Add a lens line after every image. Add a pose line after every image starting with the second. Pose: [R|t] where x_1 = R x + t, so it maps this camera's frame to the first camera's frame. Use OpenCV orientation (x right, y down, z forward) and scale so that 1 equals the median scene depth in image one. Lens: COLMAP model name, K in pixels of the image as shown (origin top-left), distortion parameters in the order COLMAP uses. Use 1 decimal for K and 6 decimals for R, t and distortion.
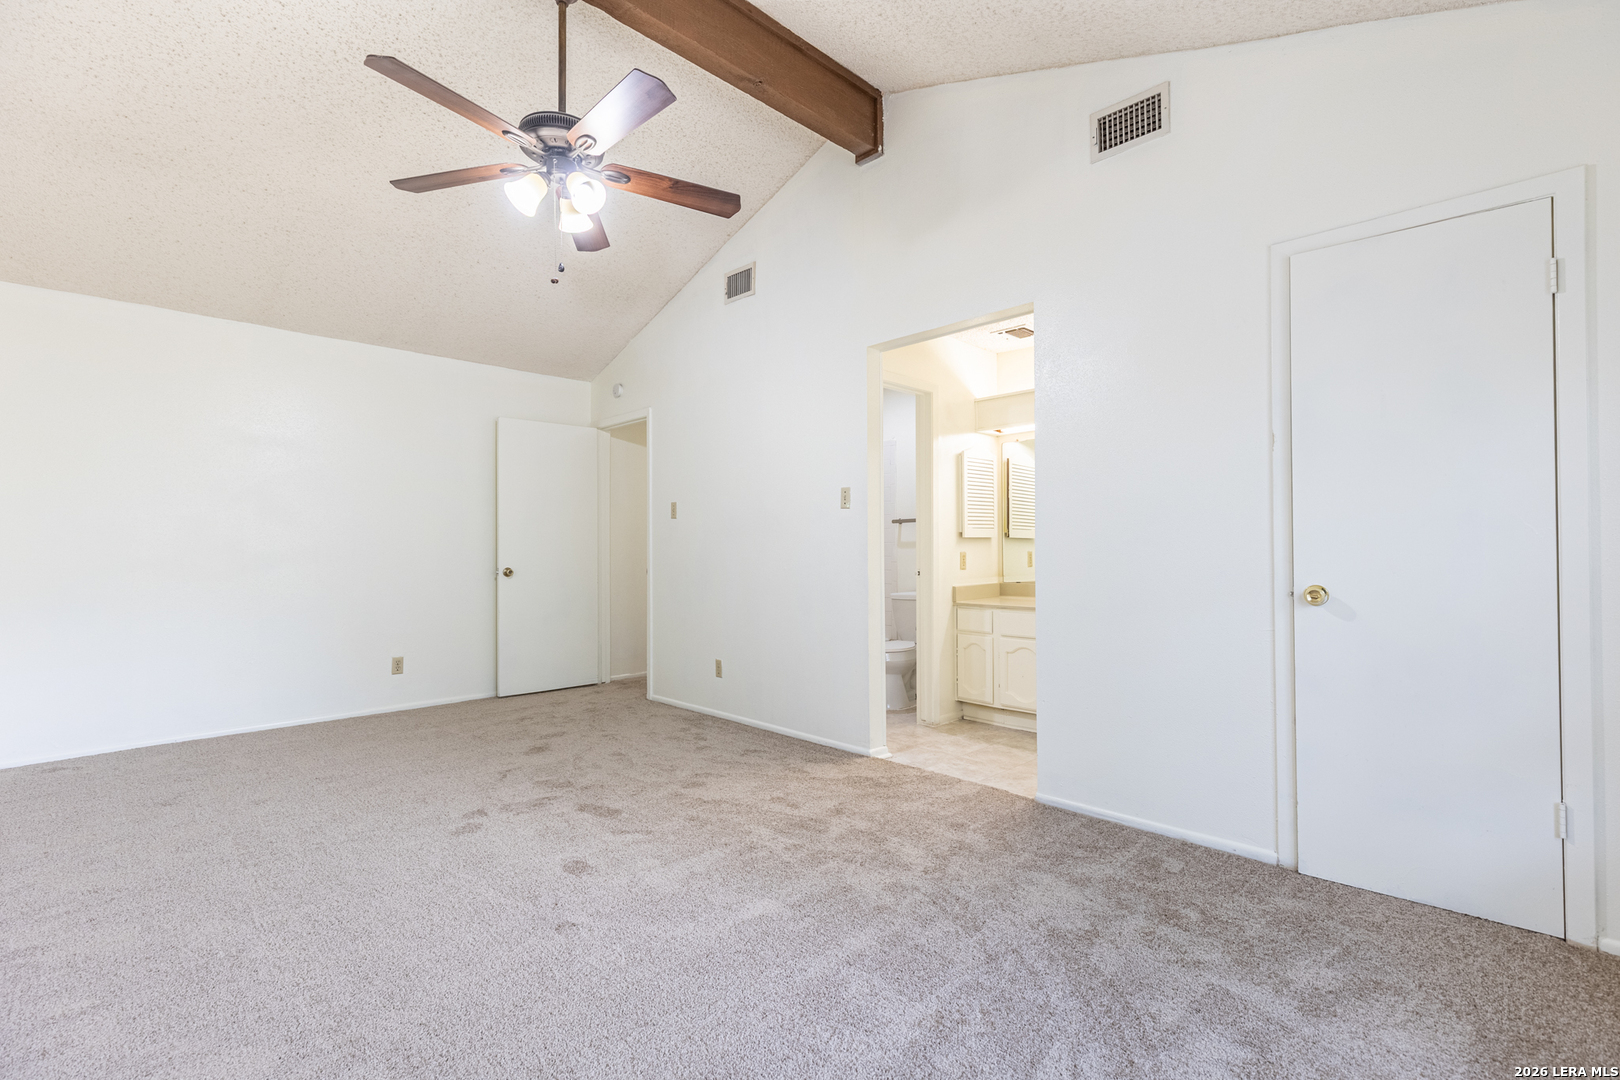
lens RADIAL K [[728.6, 0, 814.0], [0, 728.6, 536.5], [0, 0, 1]] dist [0.004932, -0.000012]
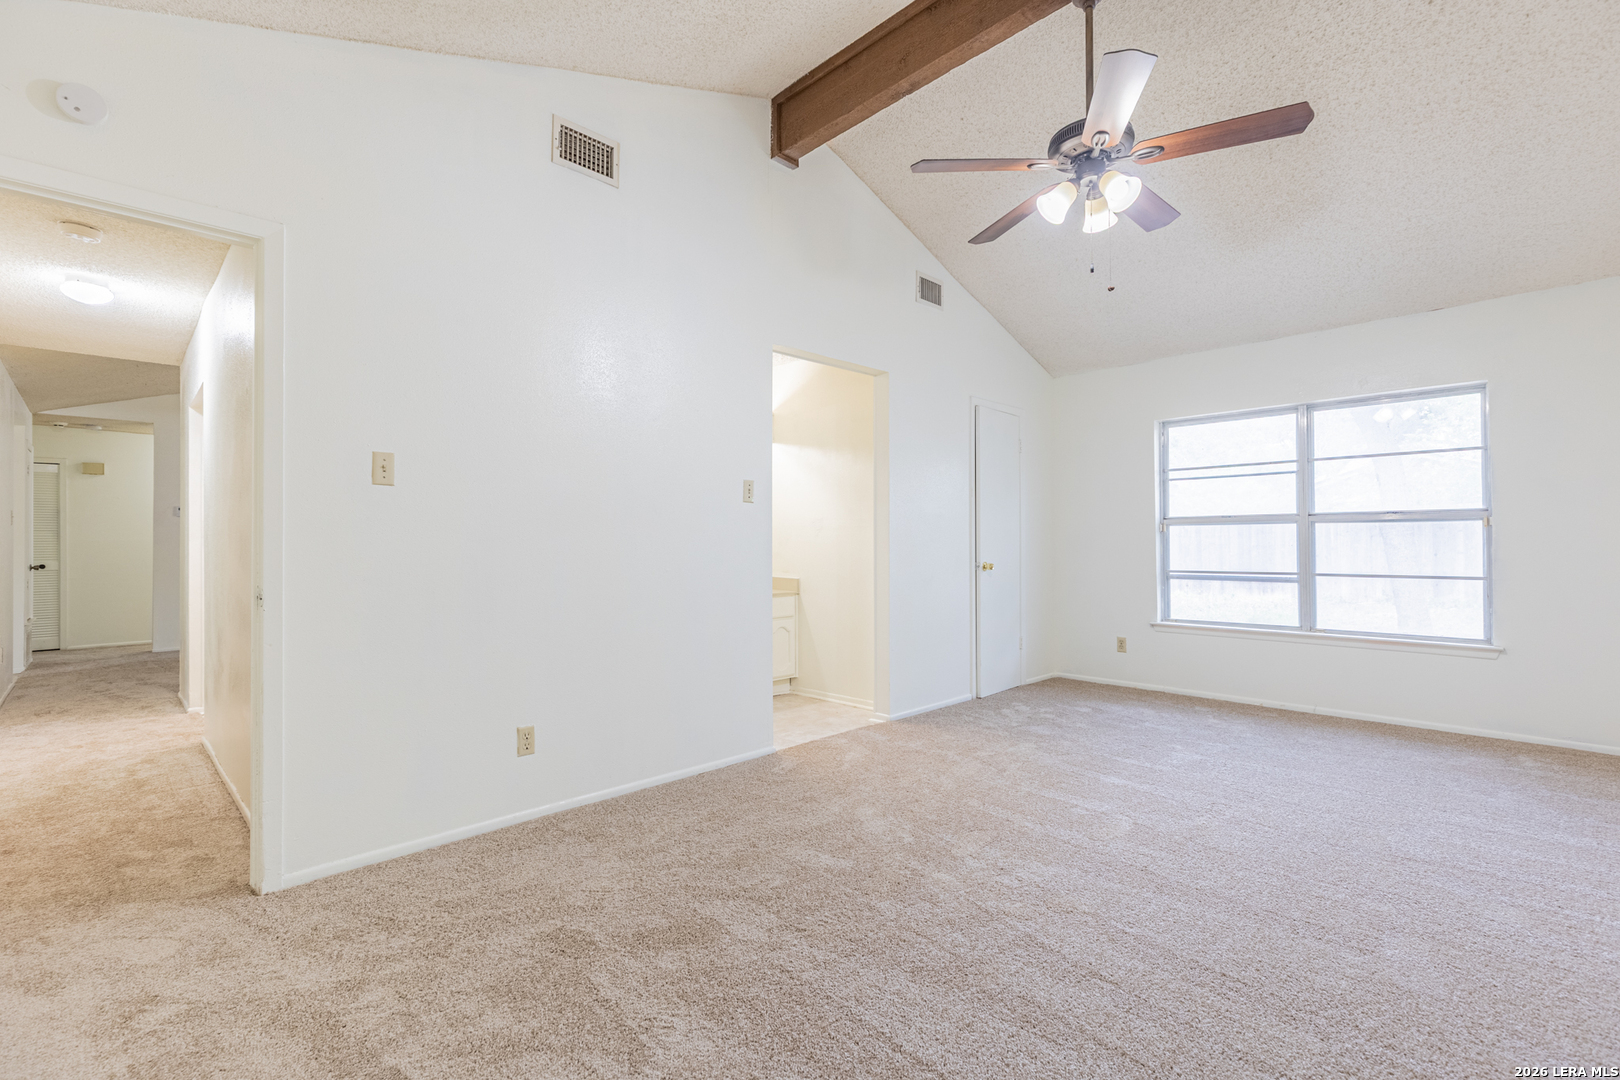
lens RADIAL K [[728.6, 0, 814.0], [0, 728.6, 536.5], [0, 0, 1]] dist [0.004932, -0.000012]
pose [[0.008354, 0.015174, 0.999850, -1.095762], [-0.016350, 0.999753, -0.015036, 0.021585], [-0.999831, -0.016222, 0.008600, 1.102471]]
